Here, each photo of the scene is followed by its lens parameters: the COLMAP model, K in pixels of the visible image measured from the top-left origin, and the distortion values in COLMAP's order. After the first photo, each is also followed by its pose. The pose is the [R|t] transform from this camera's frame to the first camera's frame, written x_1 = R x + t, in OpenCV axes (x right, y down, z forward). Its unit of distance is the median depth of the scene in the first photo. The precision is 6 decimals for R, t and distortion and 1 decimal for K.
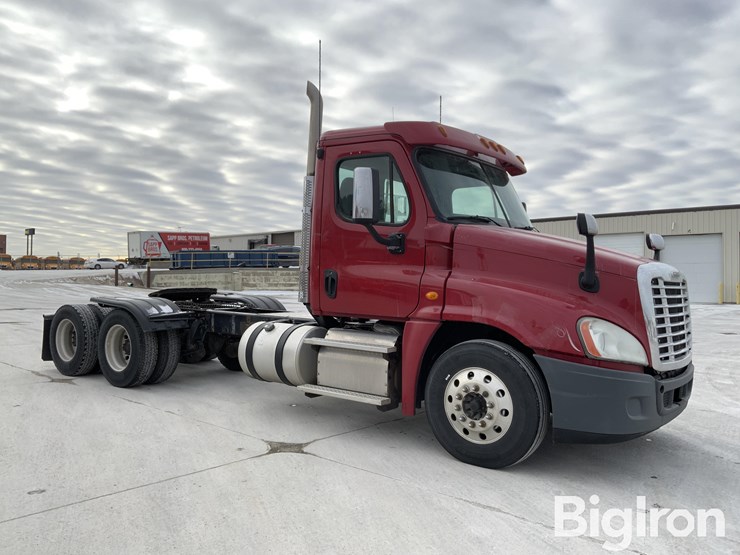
lens RADIAL K [[645.0, 0, 364.2], [0, 645.0, 275.1], [0, 0, 1]] dist [0.070779, 0.017242]
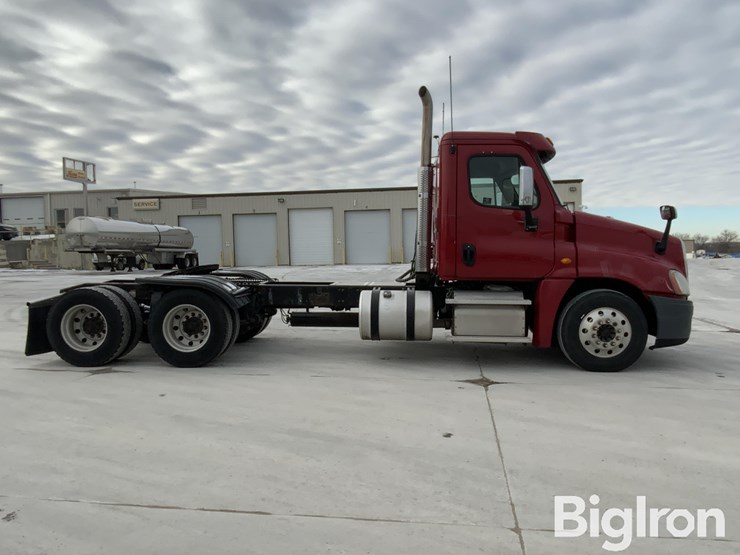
lens RADIAL K [[605.9, 0, 373.2], [0, 605.9, 278.3], [0, 0, 1]] dist [0.008661, -0.022506]
pose [[0.830447, -0.052452, 0.554623, -1.024415], [0.021003, 0.997798, 0.062915, -0.023644], [-0.556702, -0.040599, 0.829720, 0.135811]]
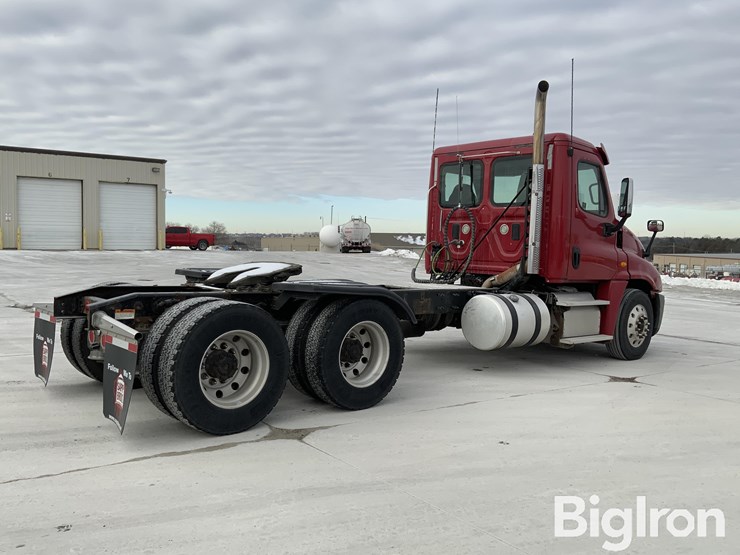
lens RADIAL K [[681.8, 0, 371.1], [0, 681.8, 281.8], [0, 0, 1]] dist [0.000823, 0.000000]
pose [[0.170475, -0.069524, 0.982906, -1.727983], [-0.035135, 0.996445, 0.076576, -0.034169], [-0.984735, -0.047589, 0.167427, 1.382380]]
